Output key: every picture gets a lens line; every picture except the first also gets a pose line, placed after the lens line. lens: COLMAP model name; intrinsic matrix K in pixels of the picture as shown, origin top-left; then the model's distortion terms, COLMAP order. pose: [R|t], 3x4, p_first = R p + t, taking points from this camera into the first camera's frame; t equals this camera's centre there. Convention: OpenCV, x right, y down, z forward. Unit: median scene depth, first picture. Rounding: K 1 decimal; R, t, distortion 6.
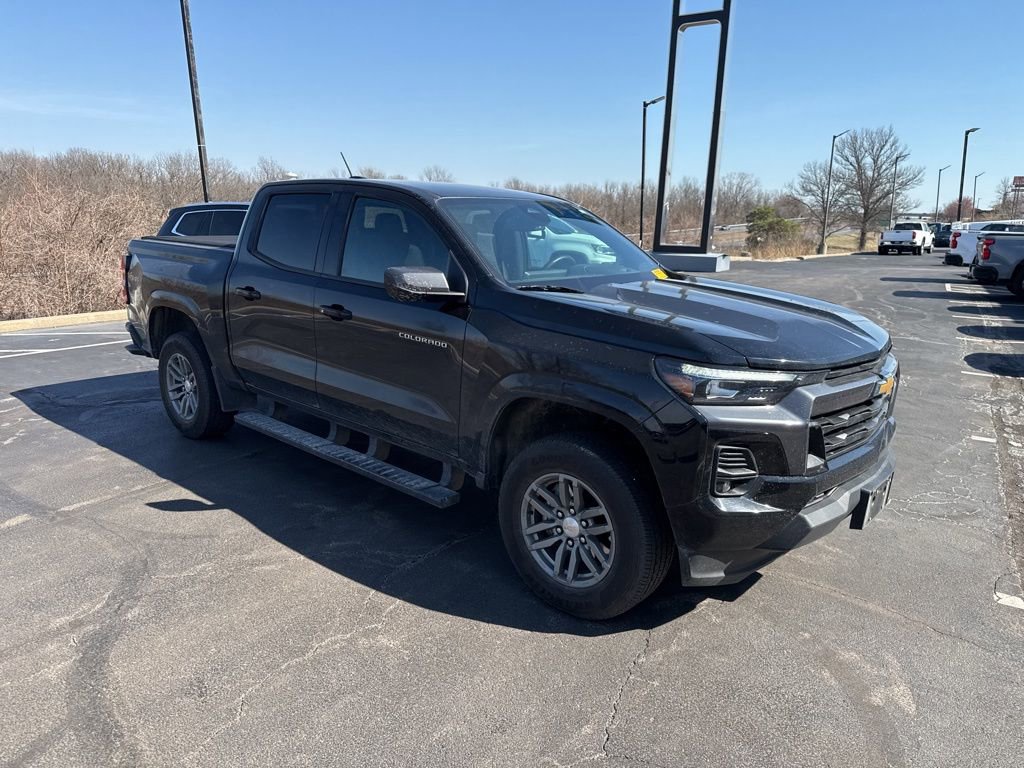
lens RADIAL K [[720.4, 0, 504.6], [0, 720.4, 391.7], [0, 0, 1]] dist [0.045771, -0.057149]
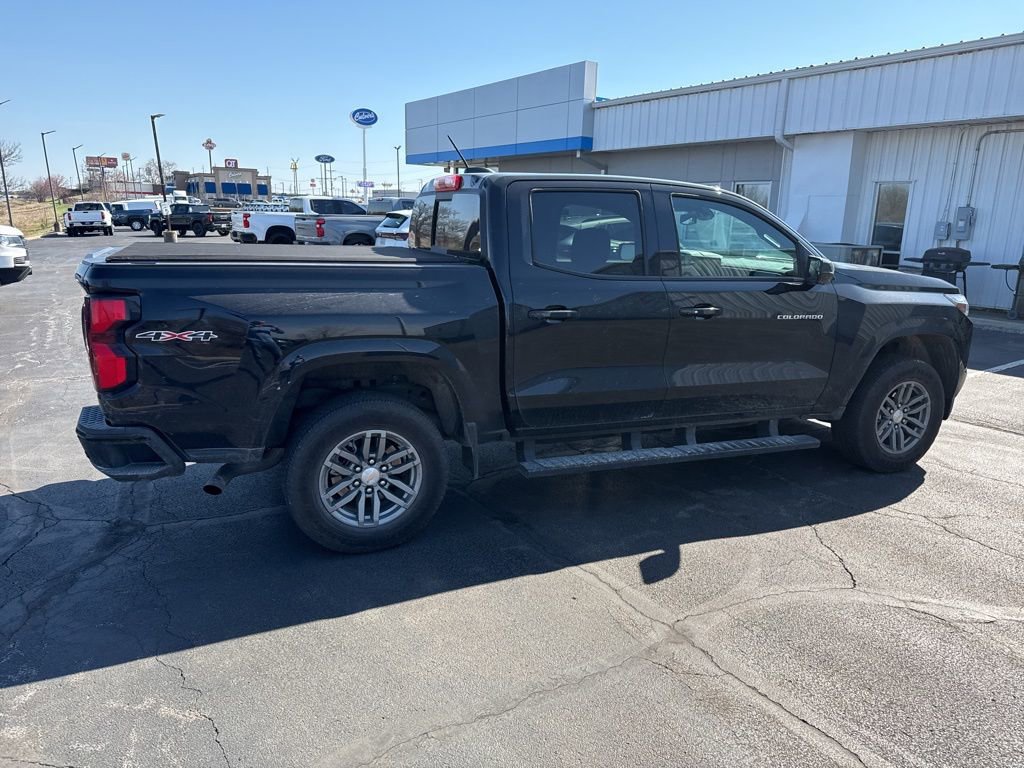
lens RADIAL K [[720.4, 0, 512.0], [0, 720.4, 387.7], [0, 0, 1]] dist [0.045771, -0.057149]
pose [[0.439026, -0.224097, 0.870078, -1.107933], [0.203871, 0.967983, 0.146443, -0.184354], [-0.875039, 0.113092, 0.470657, 0.677707]]
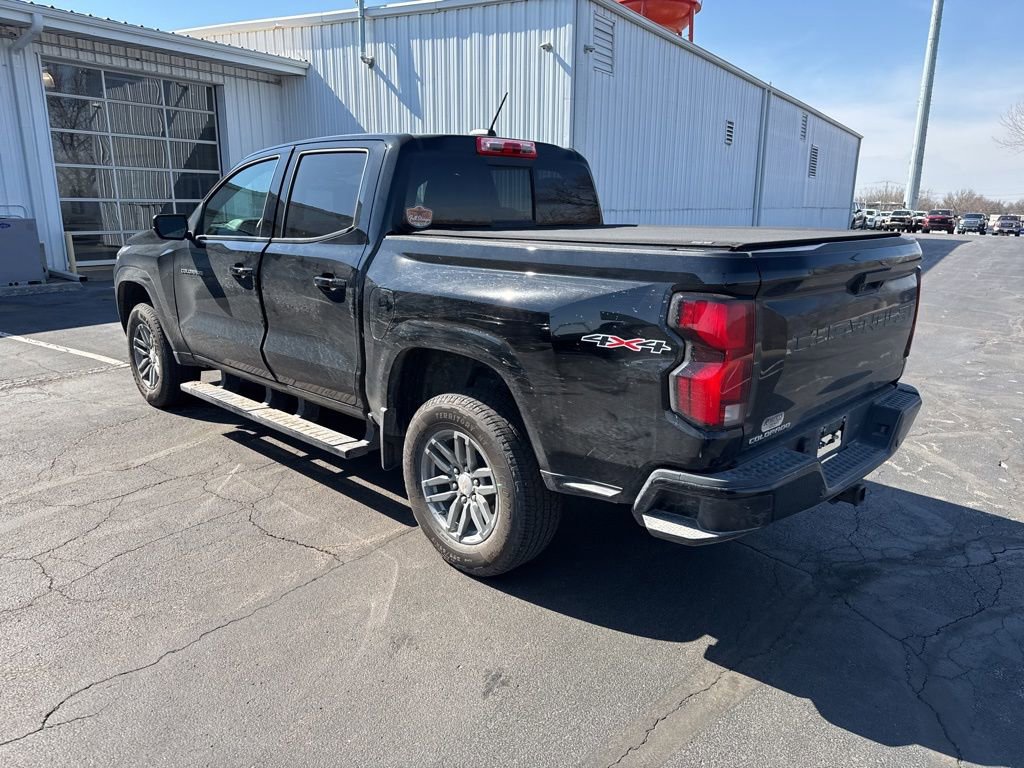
lens RADIAL K [[720.4, 0, 504.8], [0, 720.4, 384.3], [0, 0, 1]] dist [0.045771, -0.057149]
pose [[-0.997611, -0.048285, 0.049408, -0.312974], [-0.019305, 0.881544, 0.471707, -0.477146], [-0.066331, 0.469627, -0.880370, 2.036362]]
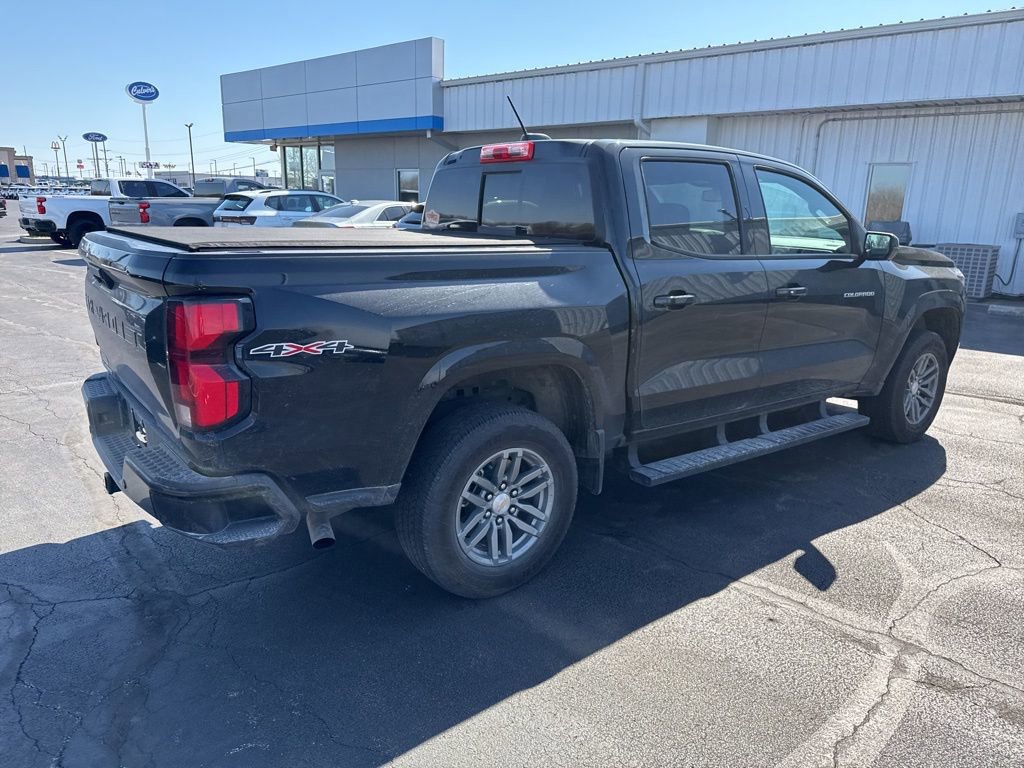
lens RADIAL K [[720.4, 0, 508.4], [0, 720.4, 390.3], [0, 0, 1]] dist [0.045771, -0.057149]
pose [[0.197588, -0.265837, 0.943552, -1.101192], [0.220984, 0.949831, 0.221330, -0.247974], [-0.955052, 0.164777, 0.246421, 1.006904]]
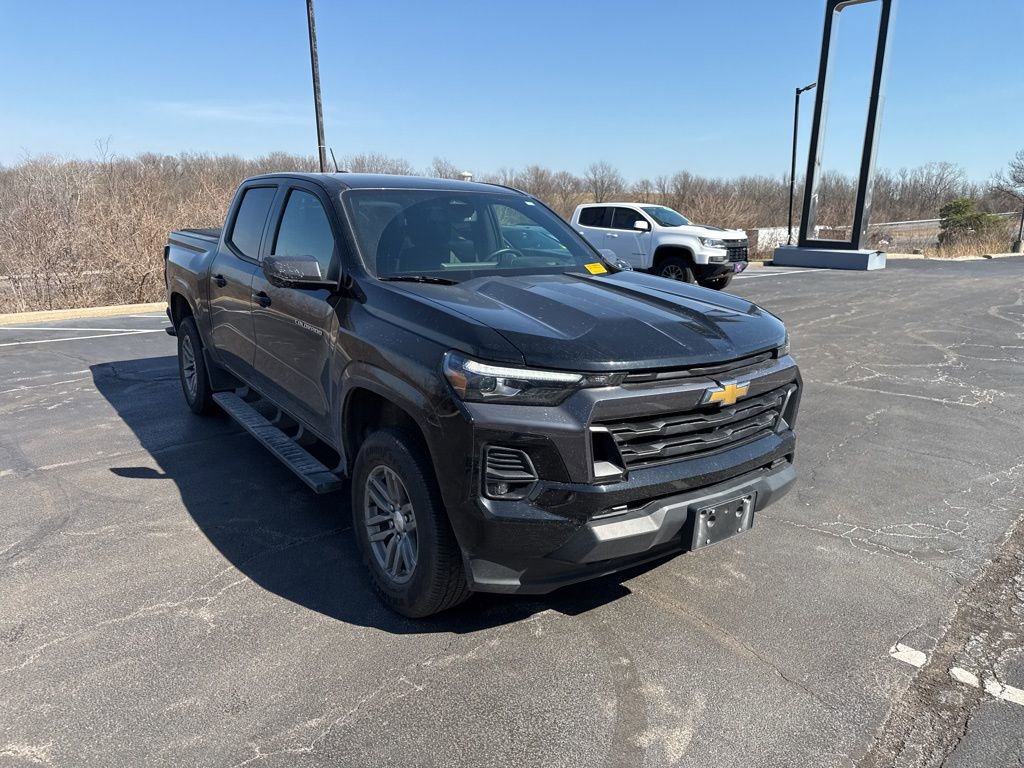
lens RADIAL K [[720.4, 0, 503.5], [0, 720.4, 380.4], [0, 0, 1]] dist [0.045771, -0.057149]
pose [[0.974362, 0.047395, -0.219938, 0.303652], [-0.049430, 0.998771, -0.003753, -0.005092], [0.219490, 0.014529, 0.975507, 0.046056]]
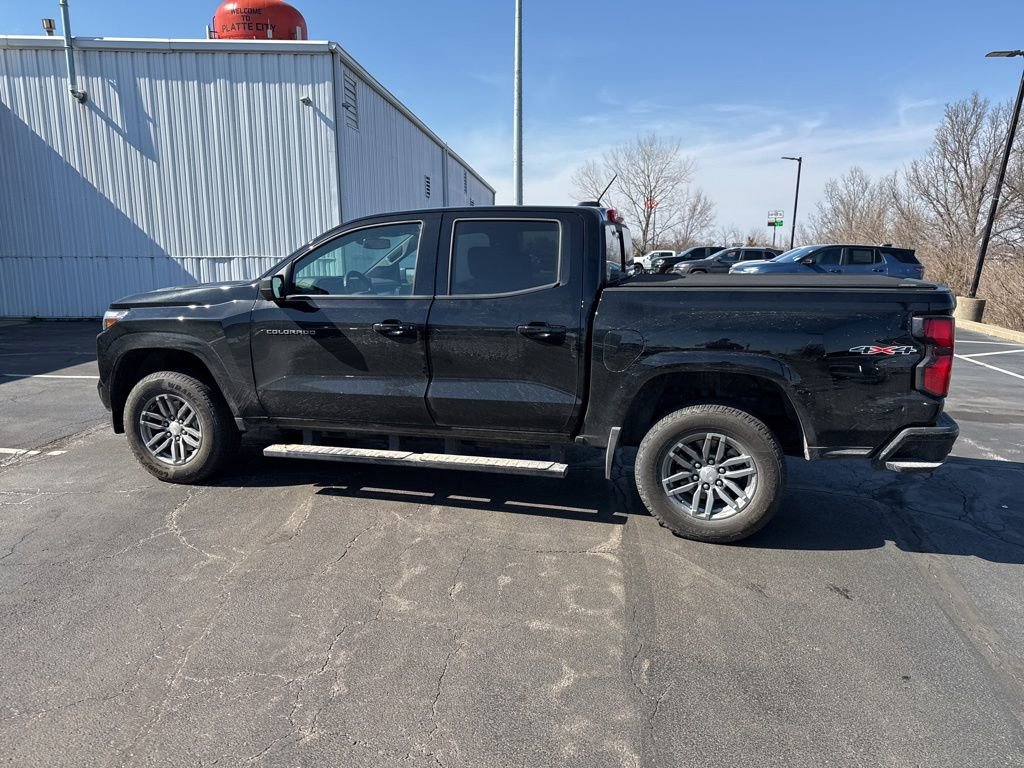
lens RADIAL K [[720.4, 0, 505.8], [0, 720.4, 379.1], [0, 0, 1]] dist [0.045771, -0.057149]
pose [[-0.901276, 0.050889, -0.430246, 0.353796], [-0.128532, 0.916961, 0.377707, -0.483928], [0.413740, 0.395719, -0.819894, 2.065081]]
